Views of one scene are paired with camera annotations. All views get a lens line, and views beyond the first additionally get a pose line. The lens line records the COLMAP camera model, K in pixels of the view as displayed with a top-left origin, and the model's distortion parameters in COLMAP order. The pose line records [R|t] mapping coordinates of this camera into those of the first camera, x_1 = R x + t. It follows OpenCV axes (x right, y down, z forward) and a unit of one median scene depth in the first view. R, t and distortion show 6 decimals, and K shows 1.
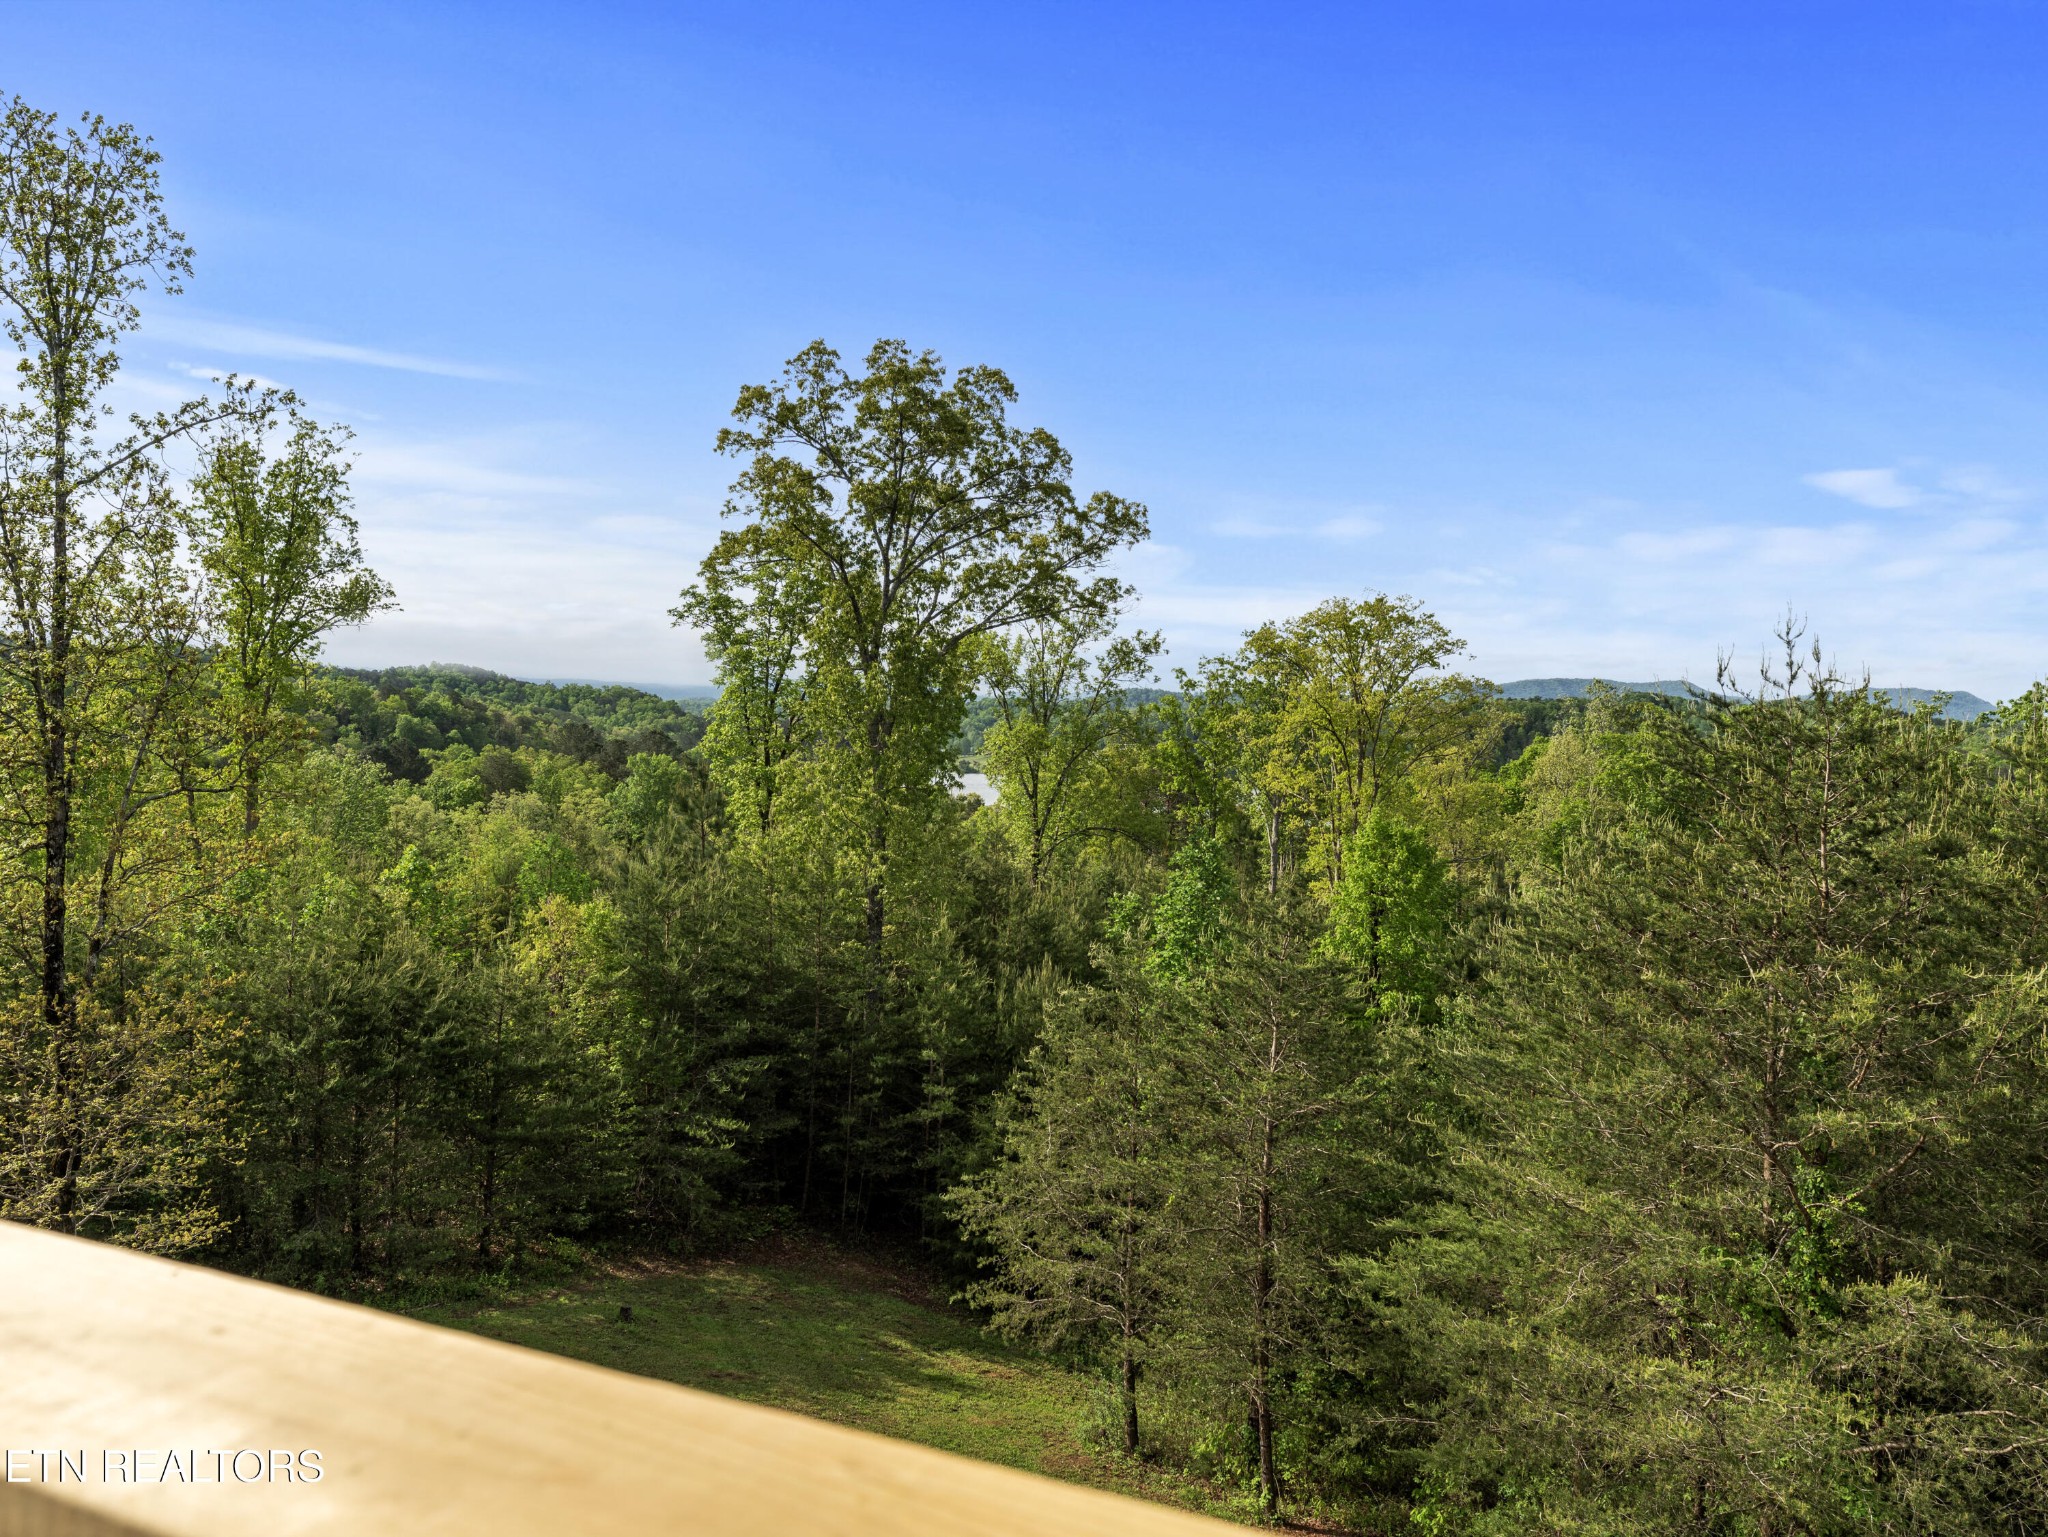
lens RADIAL K [[941.8, 0, 1019.6], [0, 941.8, 773.7], [0, 0, 1]] dist [0.000506, -0.000079]
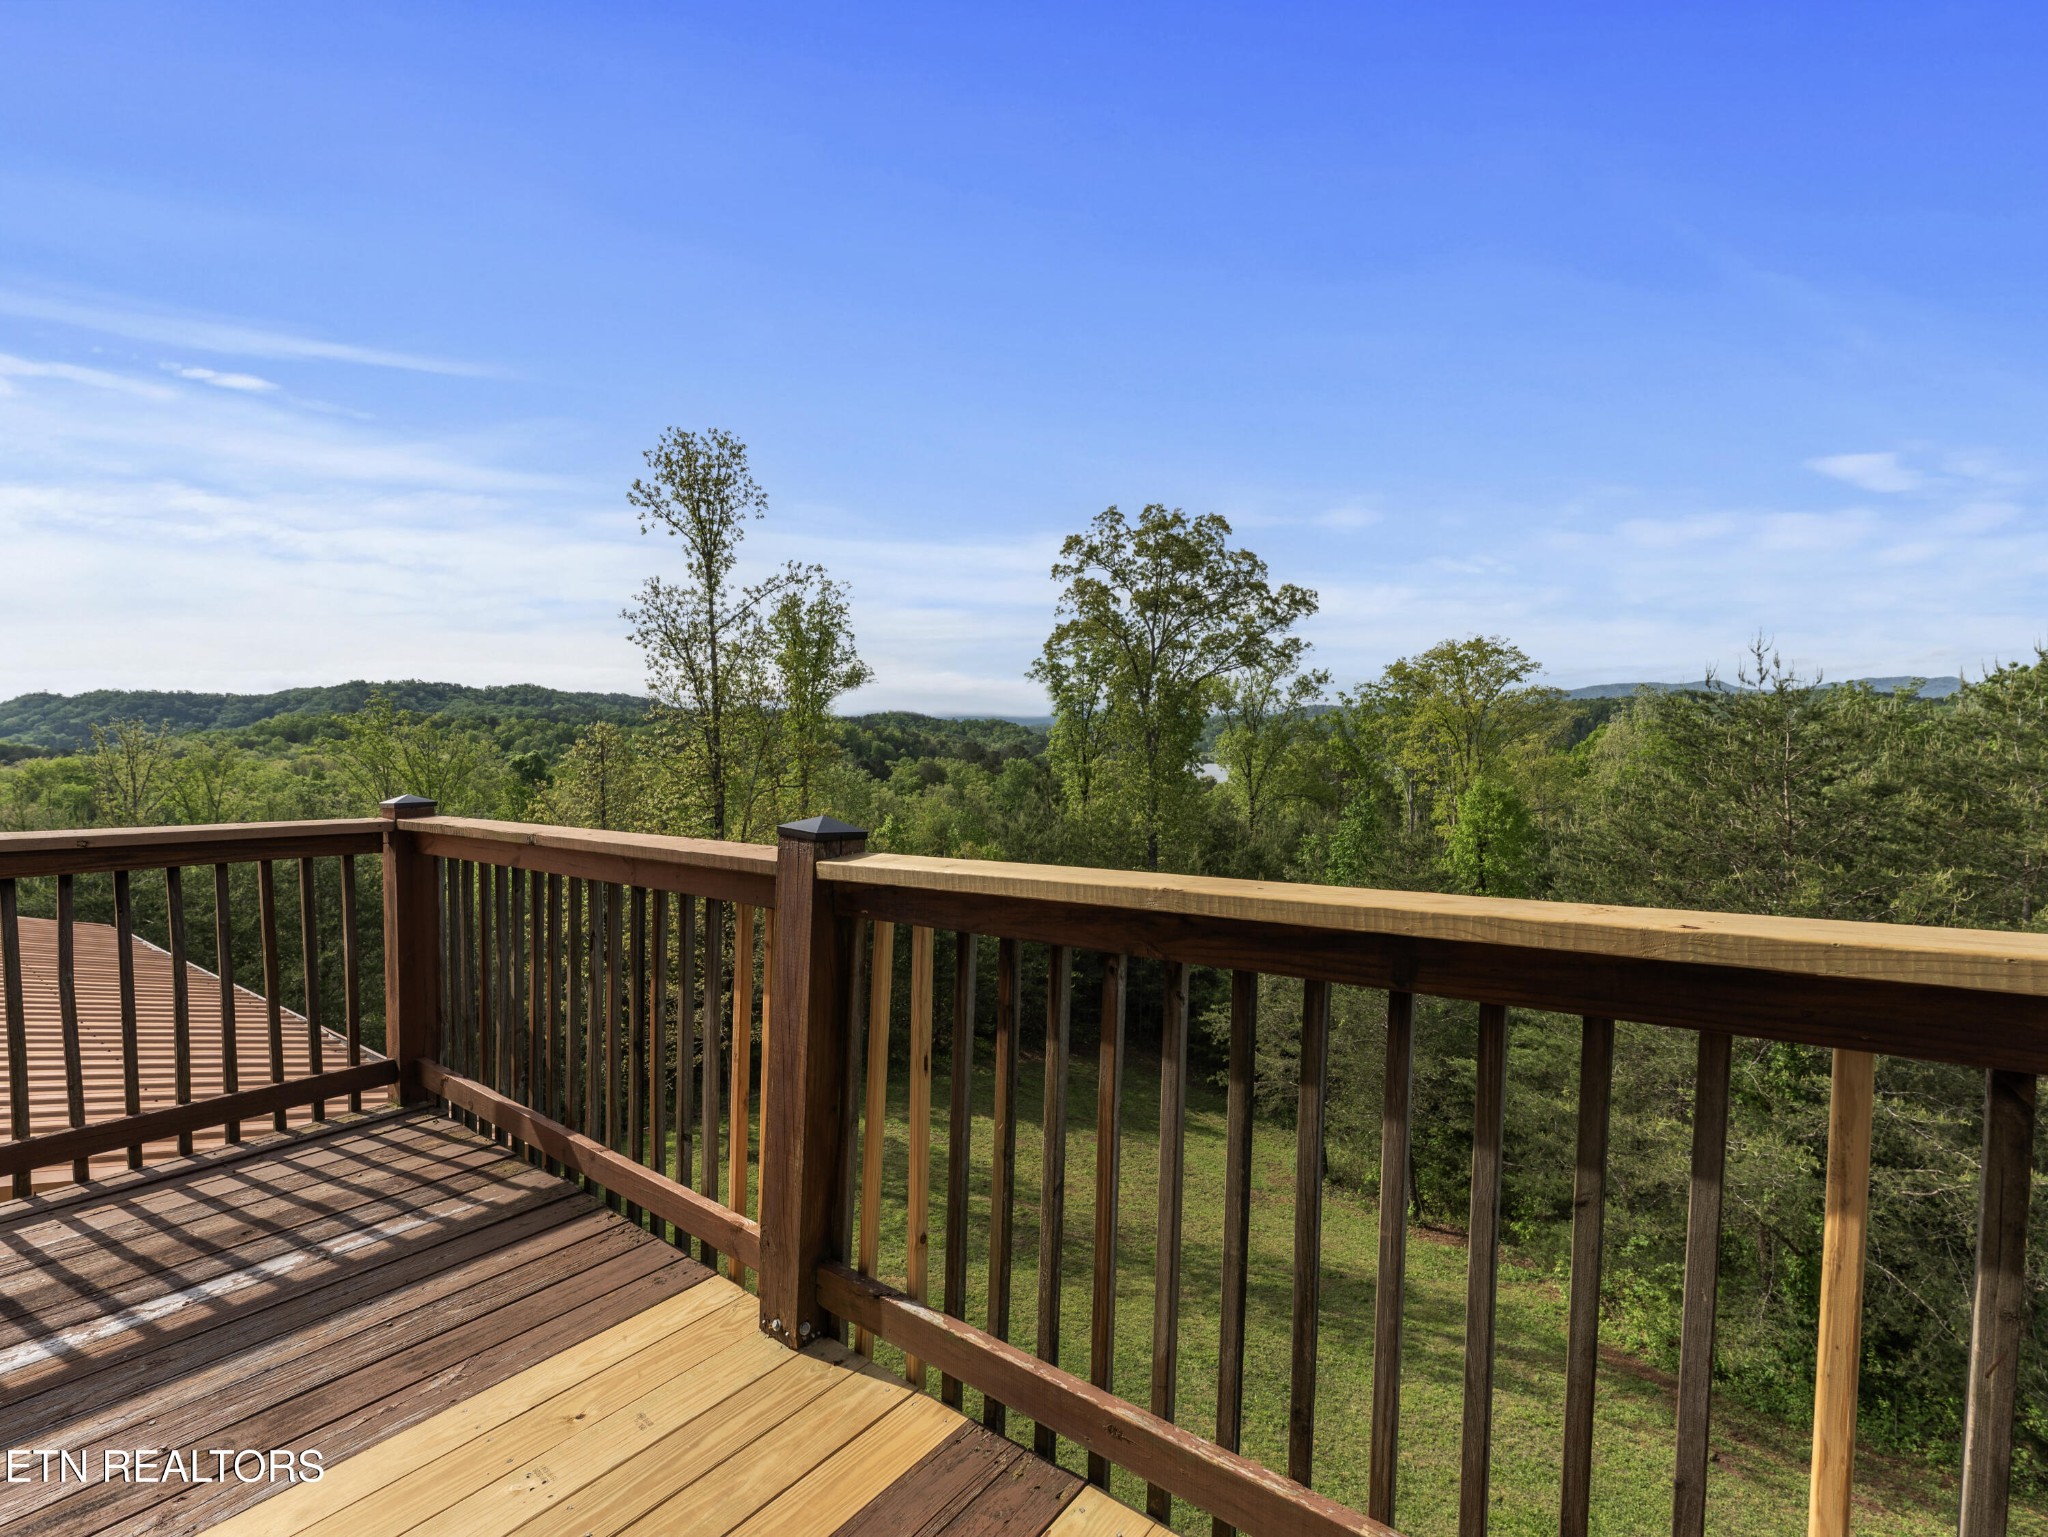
lens RADIAL K [[941.8, 0, 1019.6], [0, 941.8, 773.7], [0, 0, 1]] dist [0.000506, -0.000079]
pose [[0.966056, -0.033226, -0.256189, 0.048609], [0.033517, 0.999433, -0.003232, 0.012263], [0.256151, -0.005464, 0.966621, -0.659314]]
